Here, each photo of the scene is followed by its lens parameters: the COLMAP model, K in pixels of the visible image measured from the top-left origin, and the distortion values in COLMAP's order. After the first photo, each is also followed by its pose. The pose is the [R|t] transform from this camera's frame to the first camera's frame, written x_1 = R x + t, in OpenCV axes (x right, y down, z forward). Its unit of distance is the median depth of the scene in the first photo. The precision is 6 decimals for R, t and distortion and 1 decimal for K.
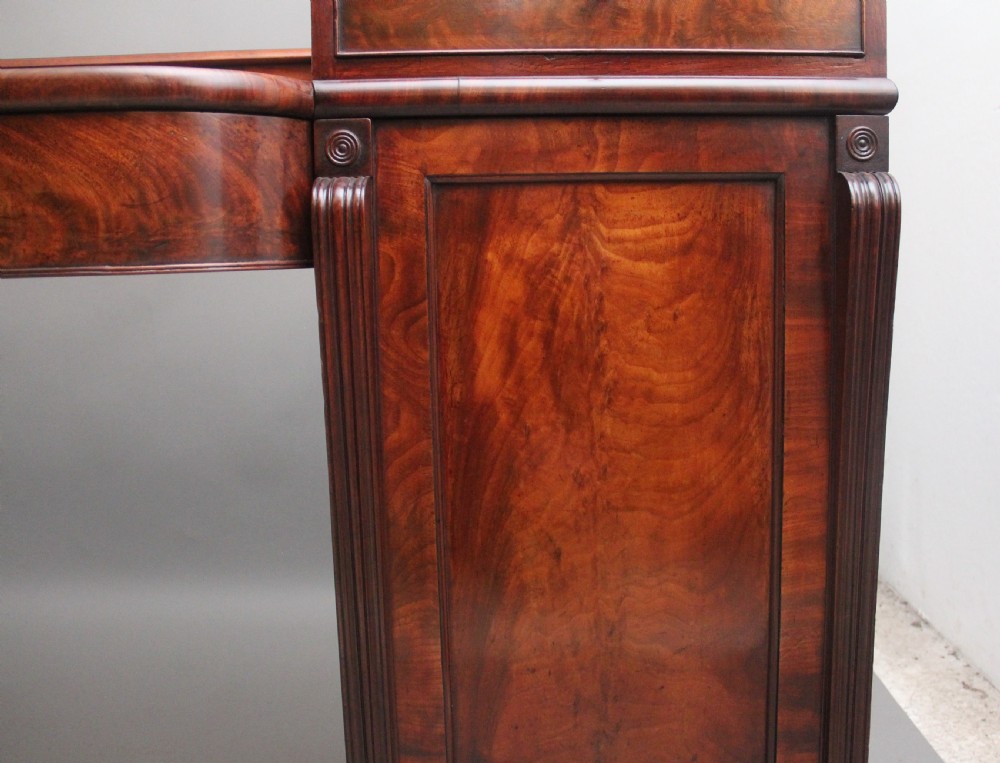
lens RADIAL K [[1012.6, 0, 501.9], [0, 1012.6, 359.7], [0, 0, 1]] dist [-0.141138, -0.000333]
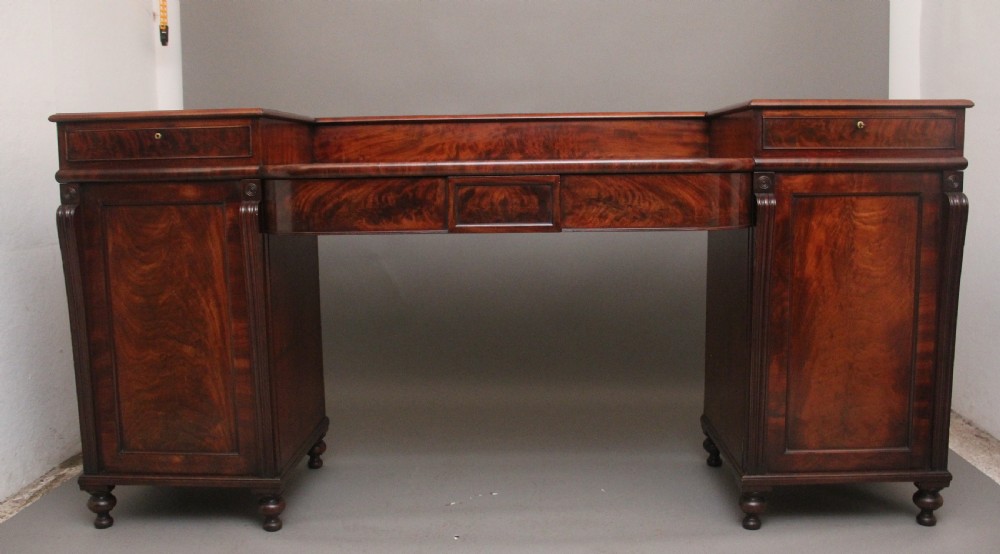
lens RADIAL K [[840.4, 0, 513.0], [0, 840.4, 259.5], [0, 0, 1]] dist [-0.101981, 0.013576]
pose [[0.998839, 0.011097, -0.046876, -0.696031], [-0.010901, 0.999931, 0.004442, -0.006202], [0.046922, -0.003926, 0.998891, -1.223194]]
